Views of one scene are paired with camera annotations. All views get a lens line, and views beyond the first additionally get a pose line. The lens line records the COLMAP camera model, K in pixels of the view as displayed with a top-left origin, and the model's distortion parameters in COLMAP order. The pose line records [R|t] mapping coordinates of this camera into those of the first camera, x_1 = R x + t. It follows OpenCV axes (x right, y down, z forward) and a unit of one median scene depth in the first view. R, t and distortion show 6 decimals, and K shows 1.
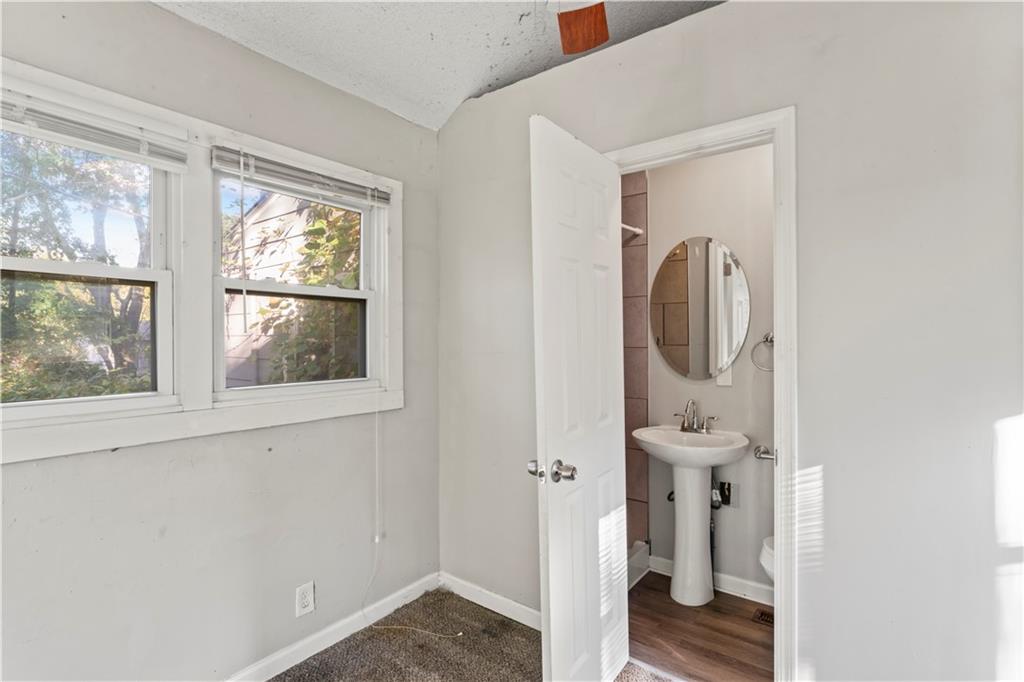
lens RADIAL K [[486.7, 0, 512.2], [0, 486.7, 342.8], [0, 0, 1]] dist [0.002287, -0.000064]
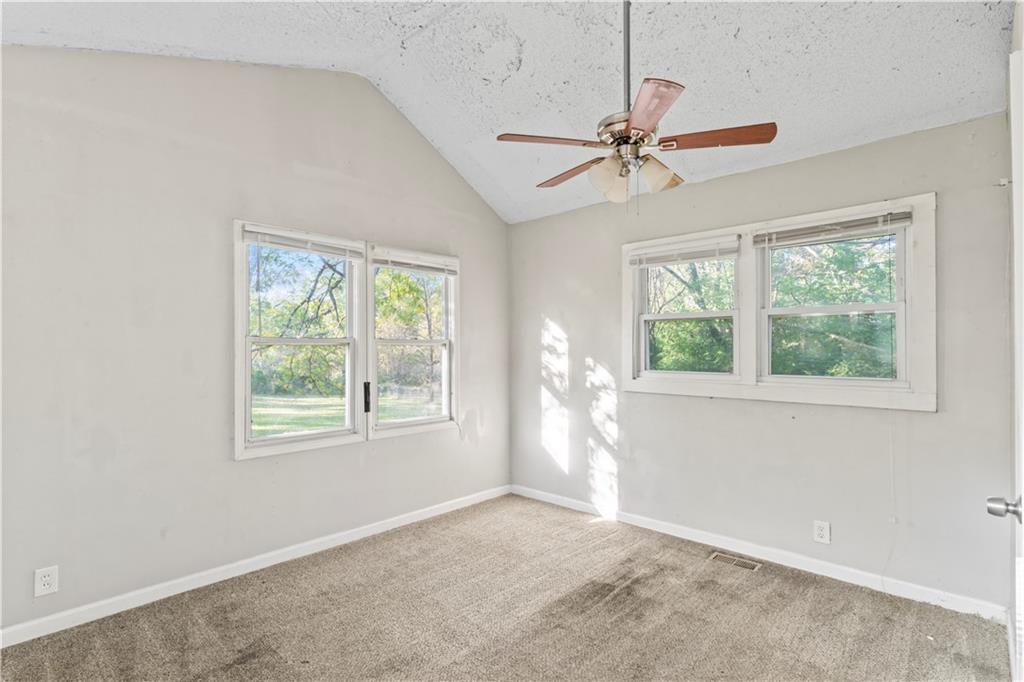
lens RADIAL K [[486.7, 0, 513.0], [0, 486.7, 344.5], [0, 0, 1]] dist [0.002287, -0.000064]
pose [[-0.082578, -0.004967, -0.996572, 1.025524], [-0.002535, 0.999985, -0.004774, -0.000537], [0.996581, 0.002132, -0.082590, 0.235220]]
